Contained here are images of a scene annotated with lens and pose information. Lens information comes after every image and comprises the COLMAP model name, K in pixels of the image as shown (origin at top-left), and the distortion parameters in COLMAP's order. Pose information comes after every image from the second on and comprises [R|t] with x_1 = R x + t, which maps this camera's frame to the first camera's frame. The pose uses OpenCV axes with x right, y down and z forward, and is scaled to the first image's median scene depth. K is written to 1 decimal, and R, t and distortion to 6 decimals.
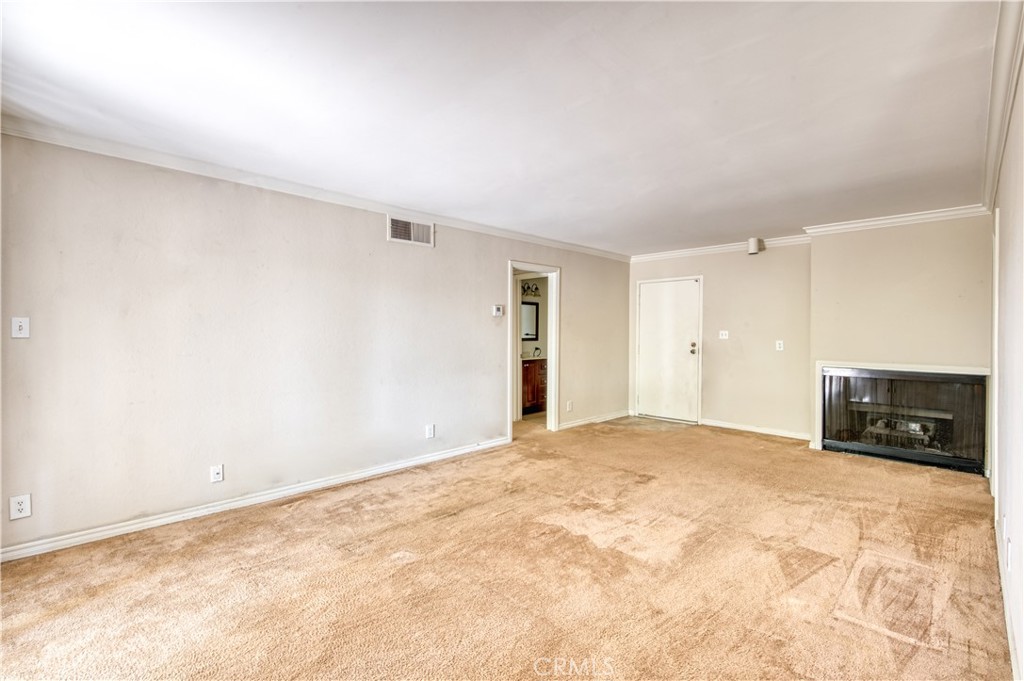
lens RADIAL K [[458.8, 0, 537.6], [0, 458.8, 338.1], [0, 0, 1]] dist [-0.001415, -0.000335]
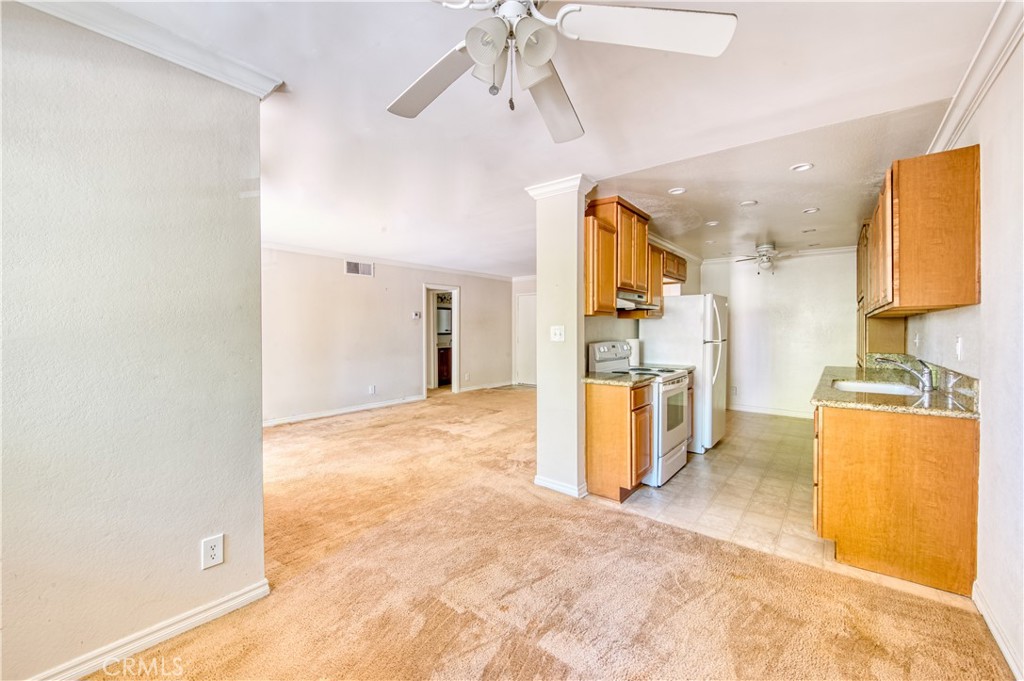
lens RADIAL K [[411.3, 0, 509.8], [0, 411.3, 335.1], [0, 0, 1]] dist [-0.004930, -0.000427]
pose [[0.997590, -0.007081, 0.069018, 0.166708], [0.006871, 0.999971, 0.003287, 0.007234], [-0.069039, -0.002805, 0.997610, -0.530680]]
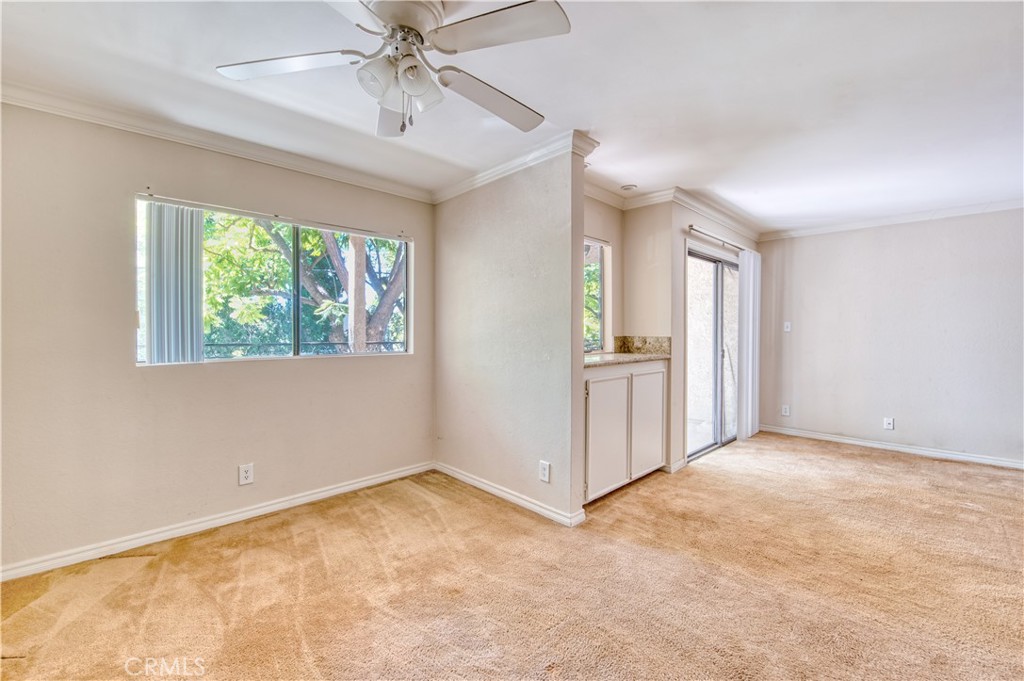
lens RADIAL K [[411.3, 0, 509.3], [0, 411.3, 336.7], [0, 0, 1]] dist [-0.004930, -0.000427]
pose [[-0.052945, 0.005415, -0.998583, 0.528827], [-0.008946, 0.999943, 0.005897, 0.014294], [0.998557, 0.009245, -0.052894, -0.120240]]
